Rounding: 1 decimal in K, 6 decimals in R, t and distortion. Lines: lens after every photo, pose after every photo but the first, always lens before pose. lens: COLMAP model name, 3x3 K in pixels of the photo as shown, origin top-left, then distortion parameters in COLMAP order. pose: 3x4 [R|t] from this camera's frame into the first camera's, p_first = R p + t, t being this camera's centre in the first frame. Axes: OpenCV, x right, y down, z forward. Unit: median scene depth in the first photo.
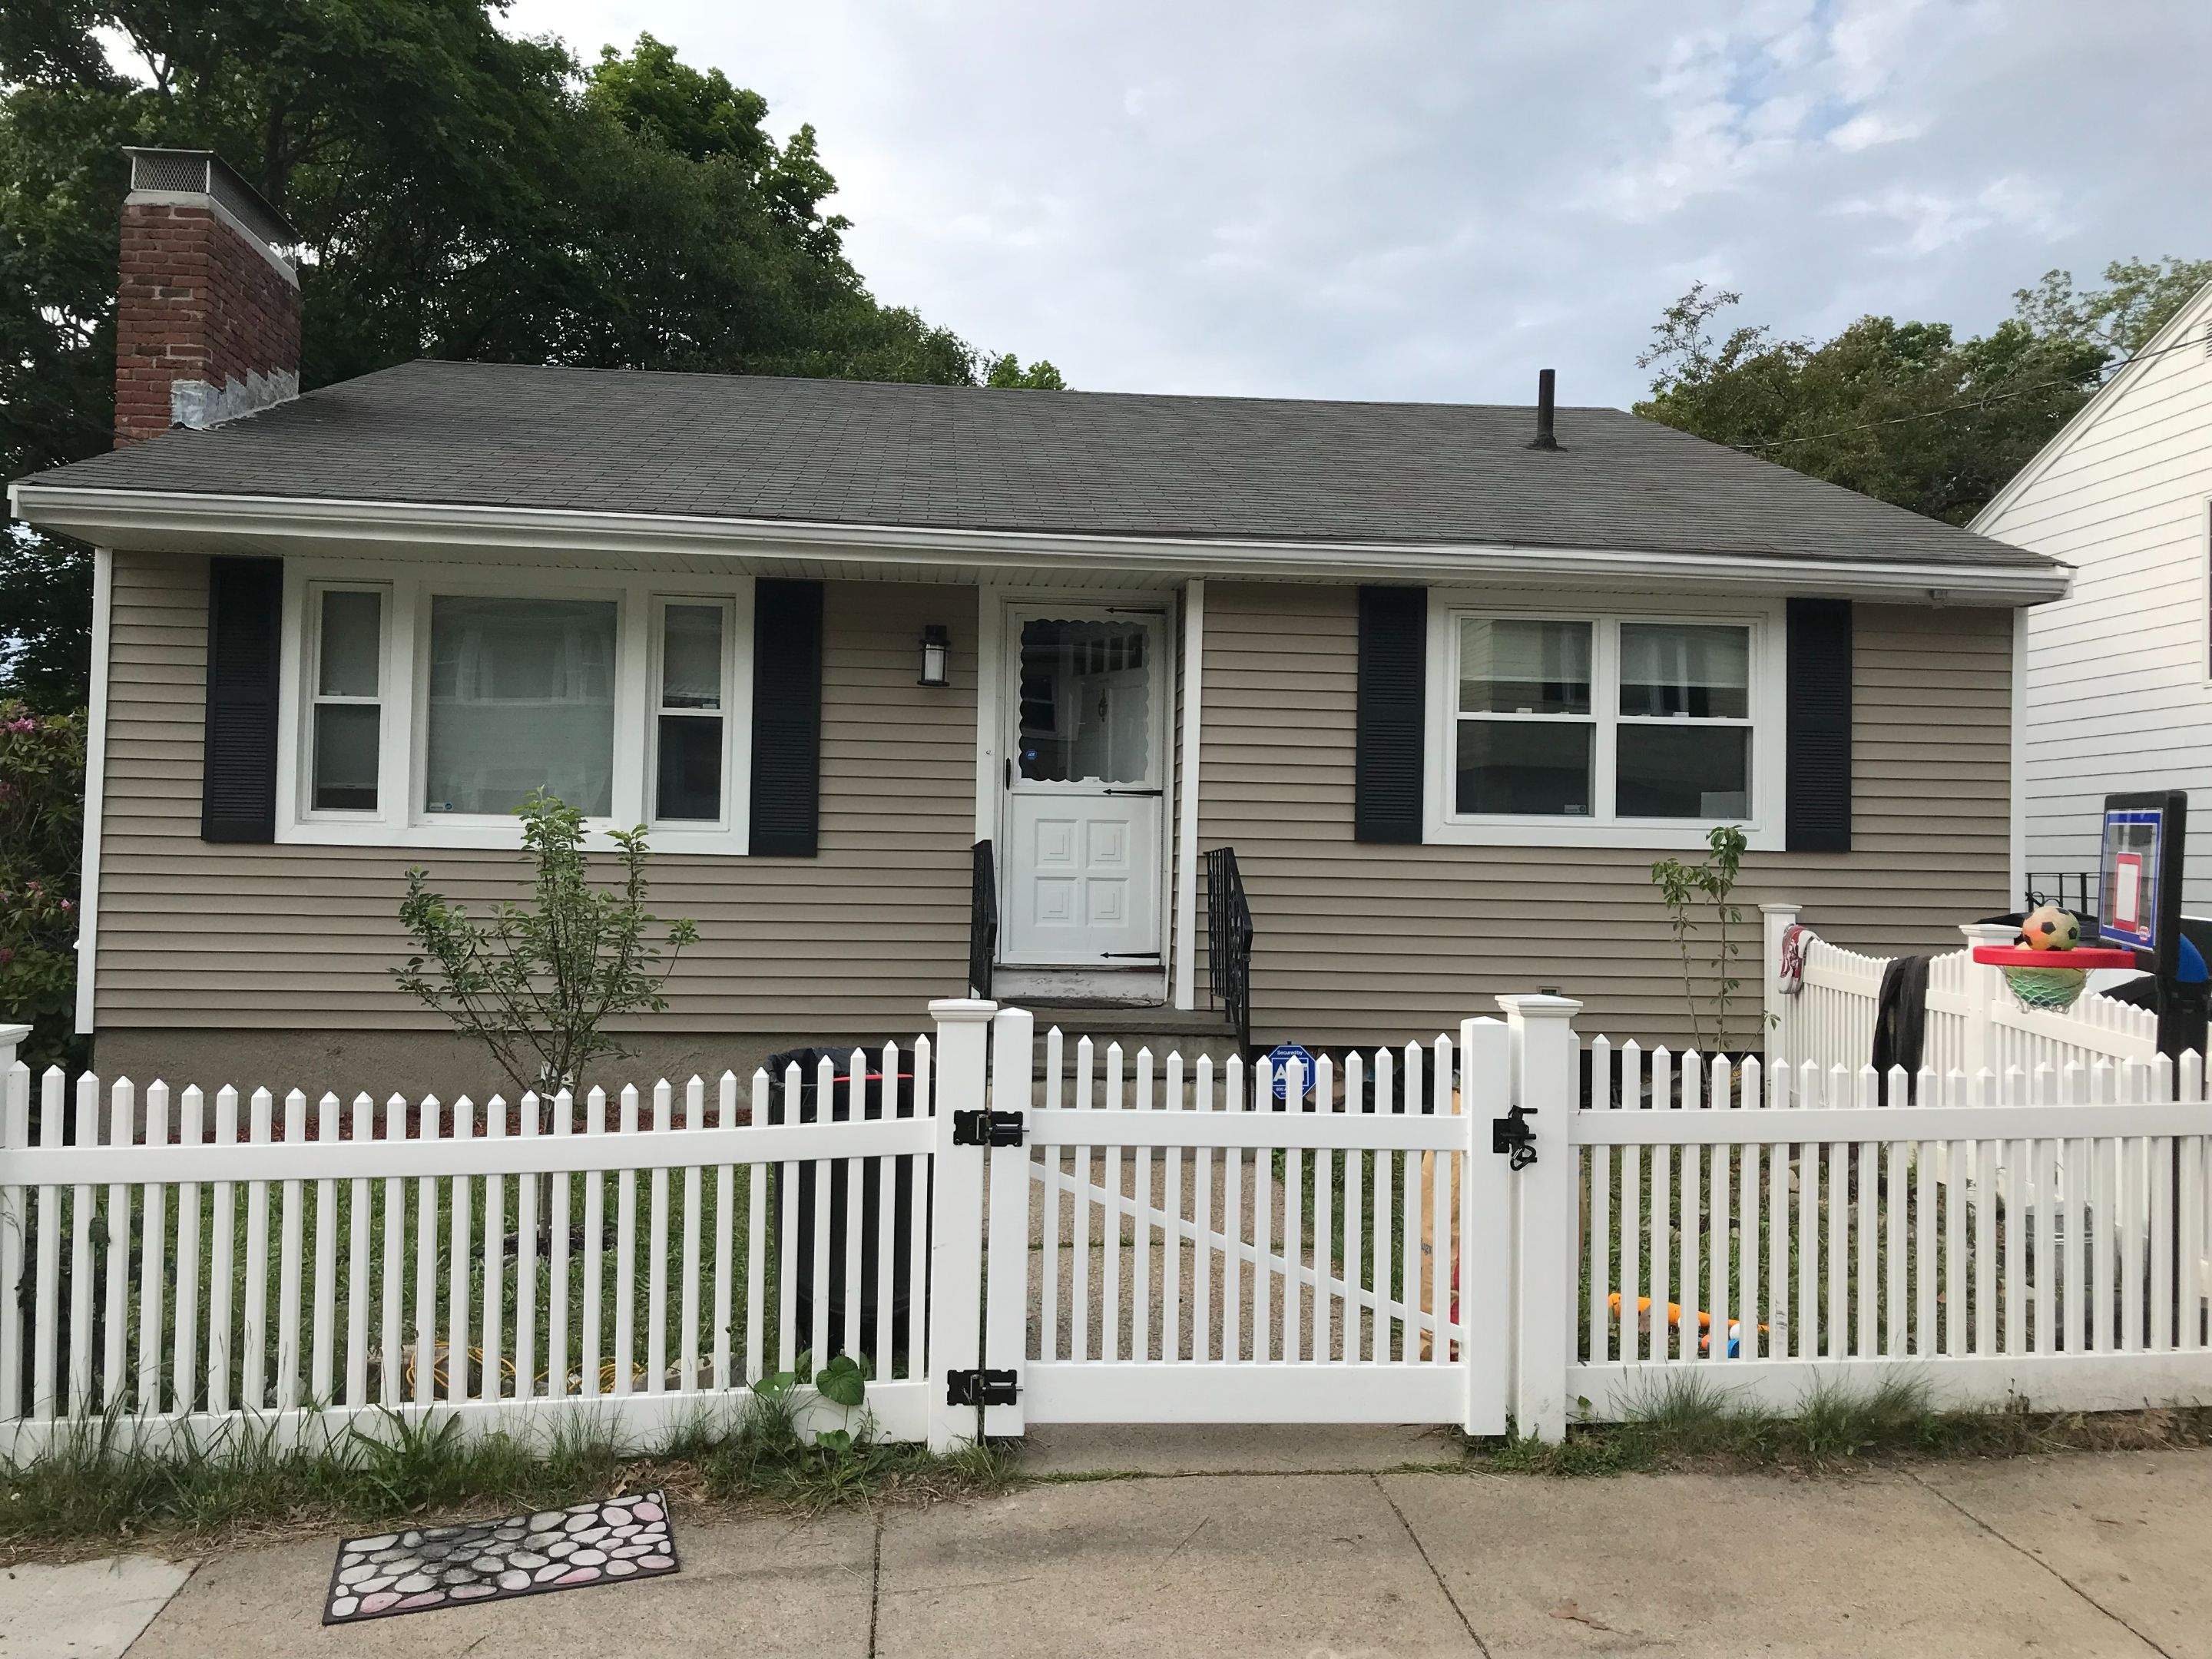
lens RADIAL K [[1814.8, 0, 1034.7], [0, 1814.8, 803.1], [0, 0, 1]] dist [0.048649, -0.038813]
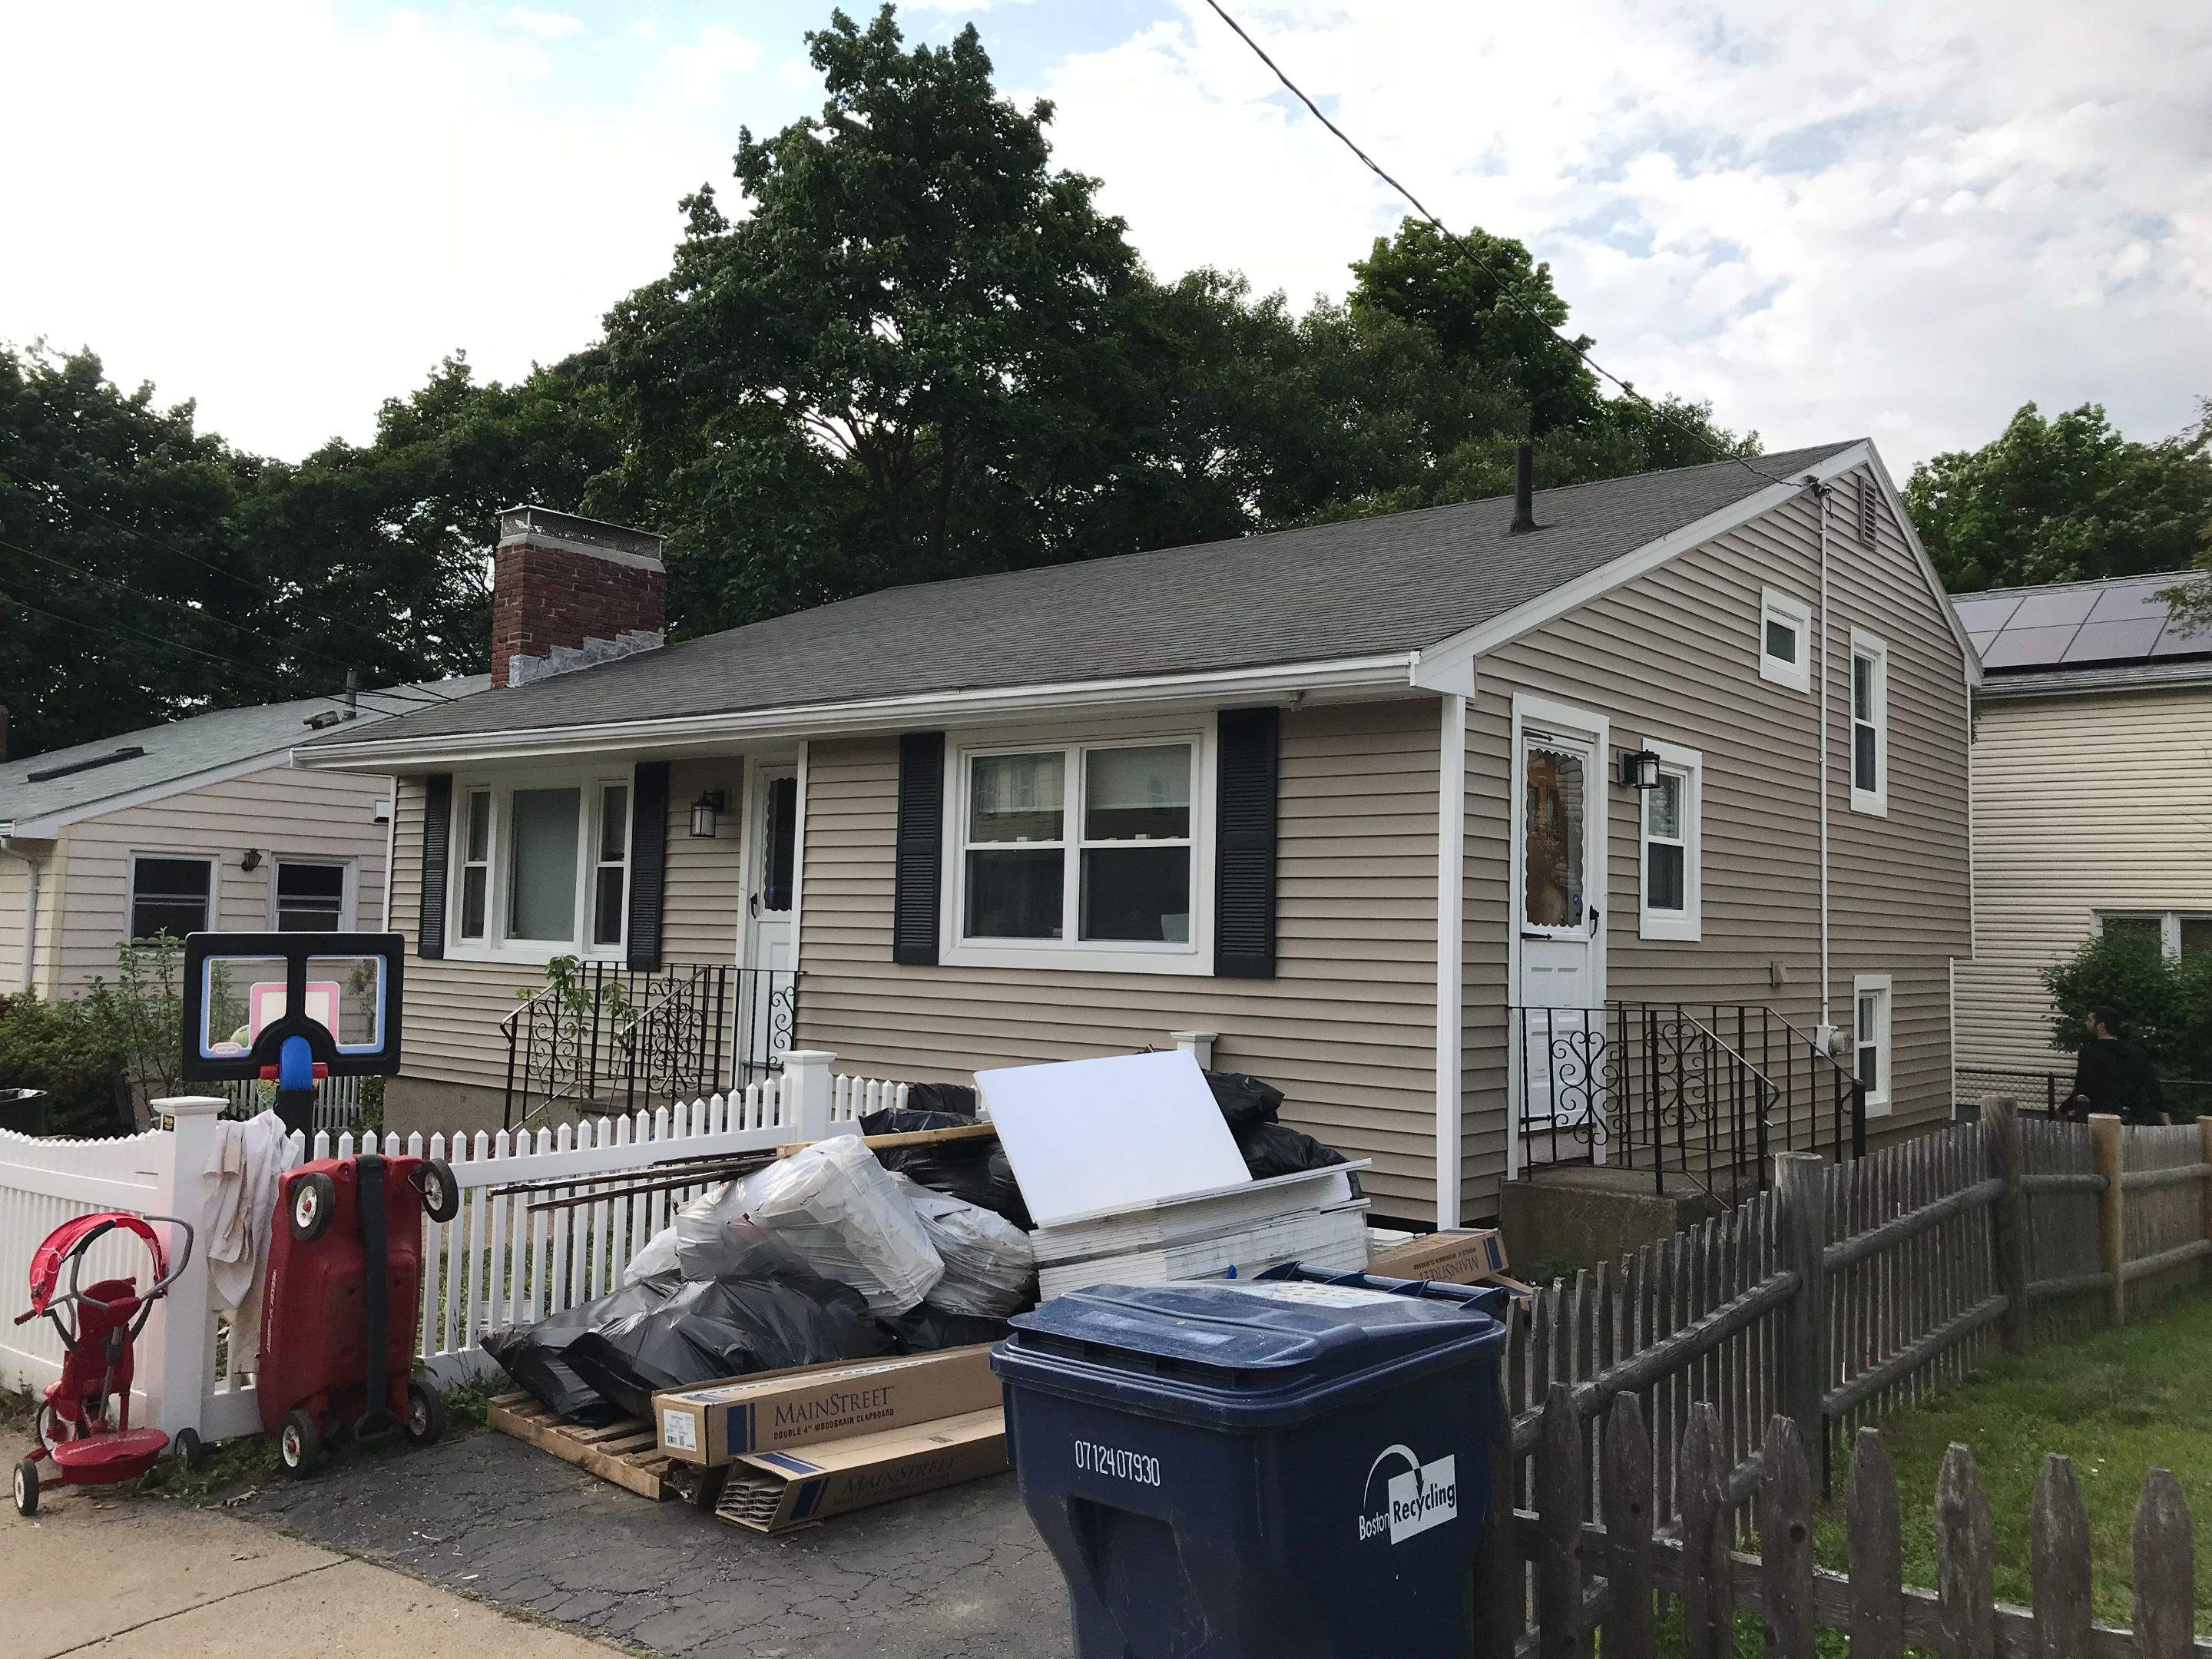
lens RADIAL K [[1814.8, 0, 1082.2], [0, 1814.8, 826.6], [0, 0, 1]] dist [0.048649, -0.038813]
pose [[0.709715, -0.045050, -0.703047, 1.023009], [0.005492, 0.998277, -0.058424, 0.003035], [0.704468, 0.037603, 0.708739, 0.281291]]
